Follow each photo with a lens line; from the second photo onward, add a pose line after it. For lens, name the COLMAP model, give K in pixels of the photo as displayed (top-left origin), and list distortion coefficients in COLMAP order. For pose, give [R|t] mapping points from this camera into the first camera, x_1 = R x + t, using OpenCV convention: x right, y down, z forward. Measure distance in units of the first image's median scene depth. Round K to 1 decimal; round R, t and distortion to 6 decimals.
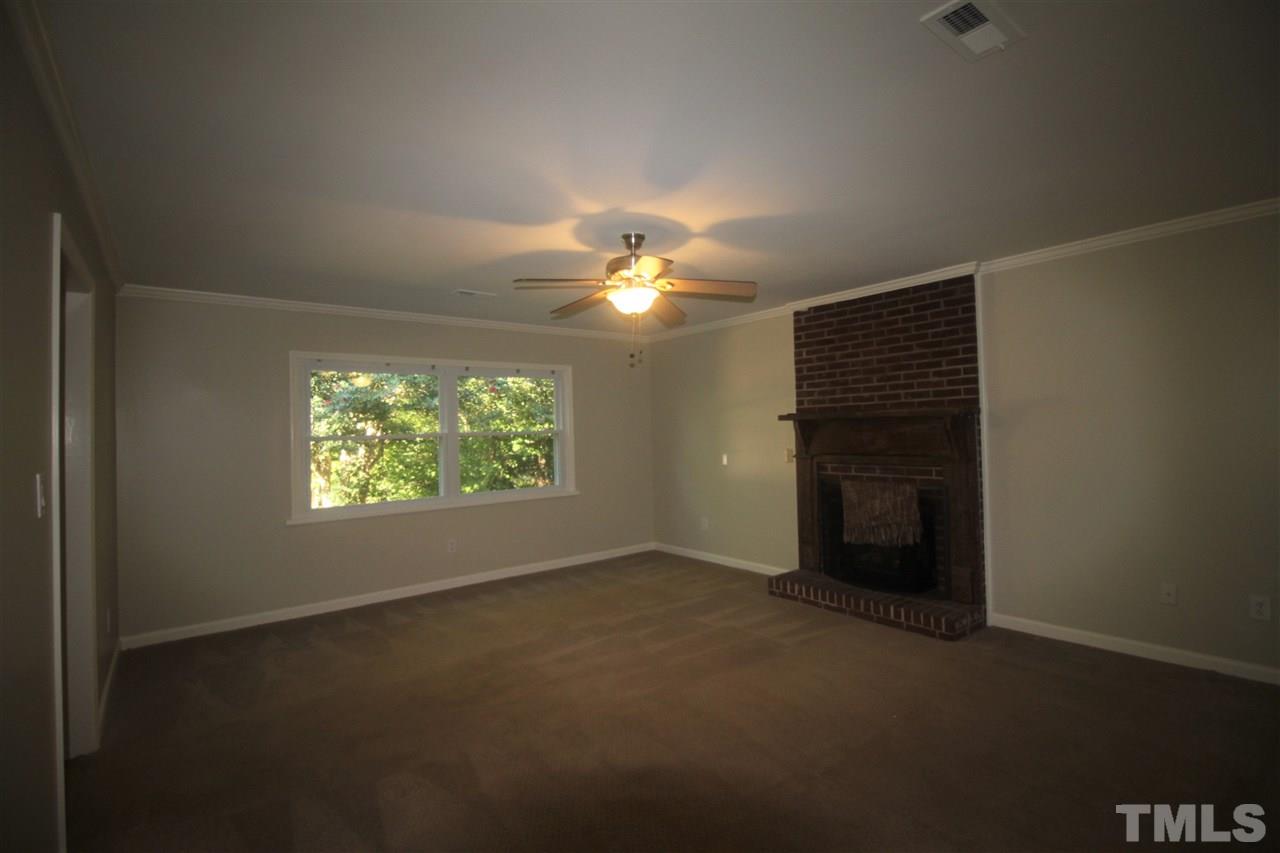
lens RADIAL K [[602.3, 0, 638.1], [0, 602.3, 420.5], [0, 0, 1]] dist [-0.002077, -0.012348]
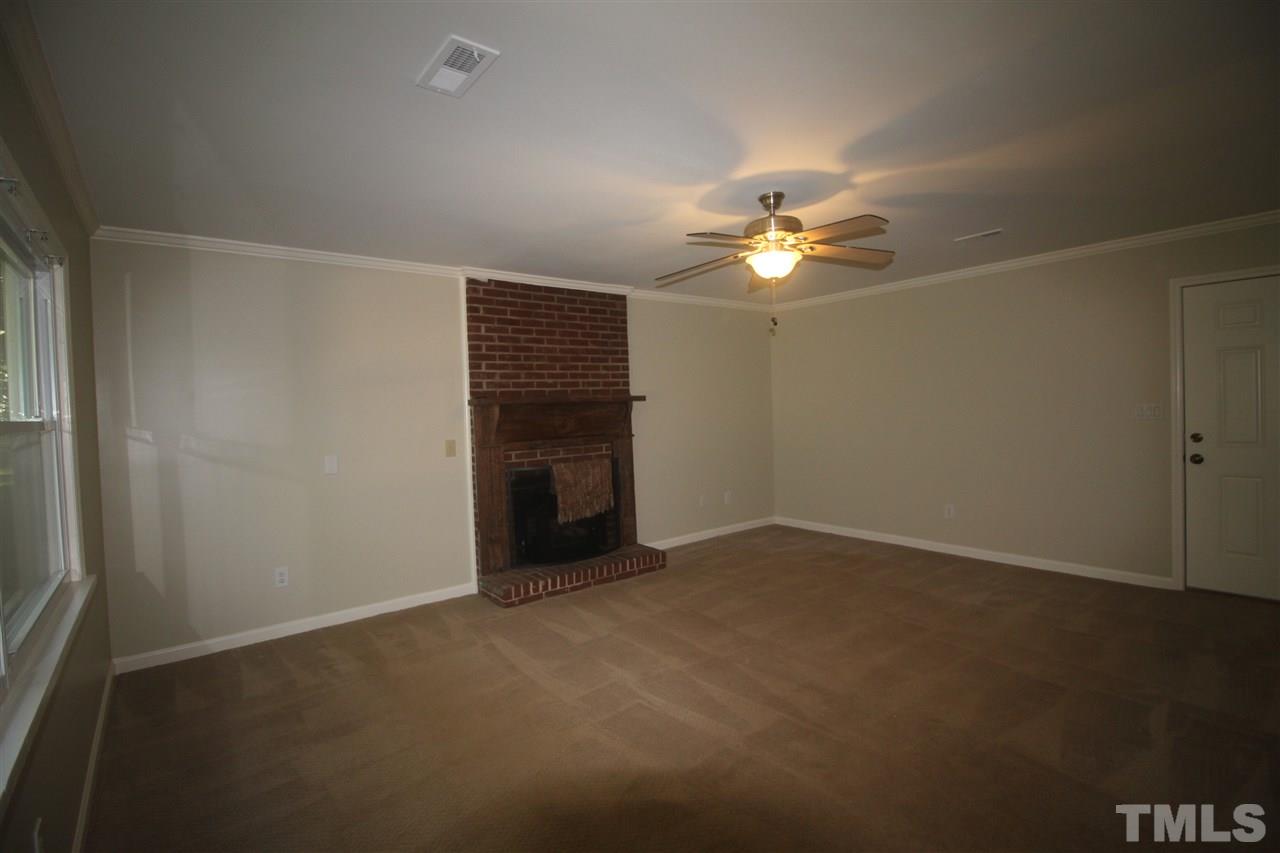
lens RADIAL K [[603.1, 0, 638.3], [0, 603.1, 426.4], [0, 0, 1]] dist [0.006398, -0.020854]
pose [[-0.015071, -0.006348, 0.999866, -0.681006], [0.020074, 0.999776, 0.006650, 0.032628], [-0.999685, 0.020171, -0.014941, 0.880059]]
